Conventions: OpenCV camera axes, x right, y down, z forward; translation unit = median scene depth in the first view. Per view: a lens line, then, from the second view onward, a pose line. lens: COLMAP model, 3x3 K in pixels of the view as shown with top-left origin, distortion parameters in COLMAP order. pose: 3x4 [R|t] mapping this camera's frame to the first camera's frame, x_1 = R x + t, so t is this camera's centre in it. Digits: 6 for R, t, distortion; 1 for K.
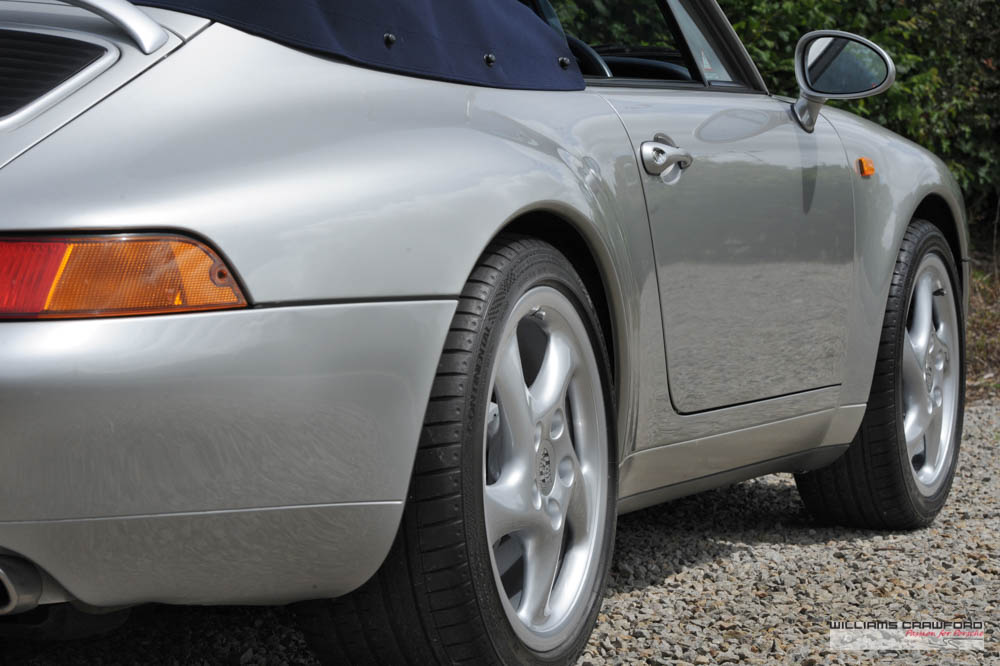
lens RADIAL K [[3220.1, 0, 498.7], [0, 3220.1, 330.5], [0, 0, 1]] dist [0.577090, 0.000000]
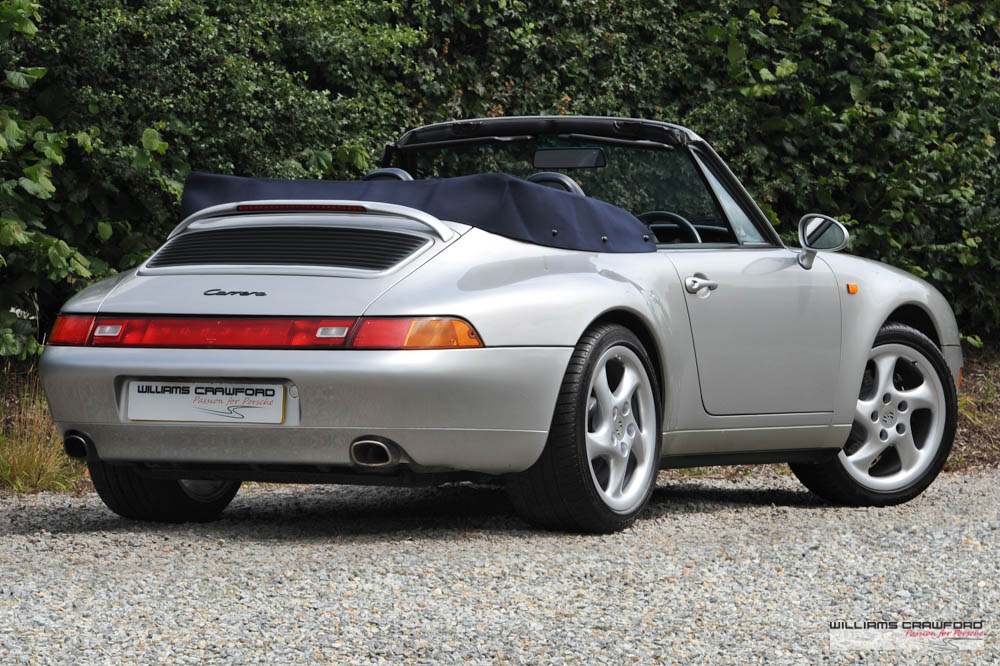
lens RADIAL K [[4634.6, 0, 498.6], [0, 4634.6, 325.2], [0, 0, 1]] dist [0.733004, 0.000000]
pose [[0.996005, 0.015458, -0.087950, 0.209571], [-0.018286, 0.999338, -0.031442, 0.073825], [0.087406, 0.032925, 0.995629, -2.157766]]
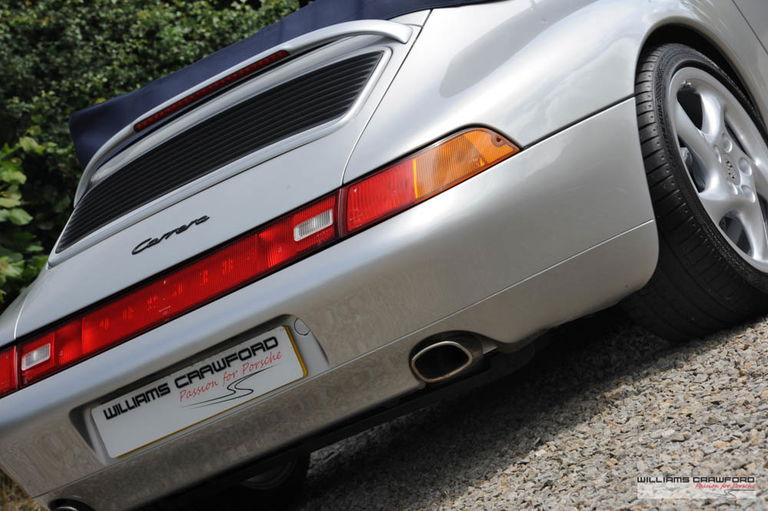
lens RADIAL K [[2632.6, 0, 381.8], [0, 2632.6, 250.5], [0, 0, 1]] dist [0.517121, 0.000000]
pose [[0.900068, -0.414190, -0.135366, 0.020614], [0.416261, 0.909138, -0.013976, 0.025171], [0.128856, -0.043768, 0.990697, -0.342006]]
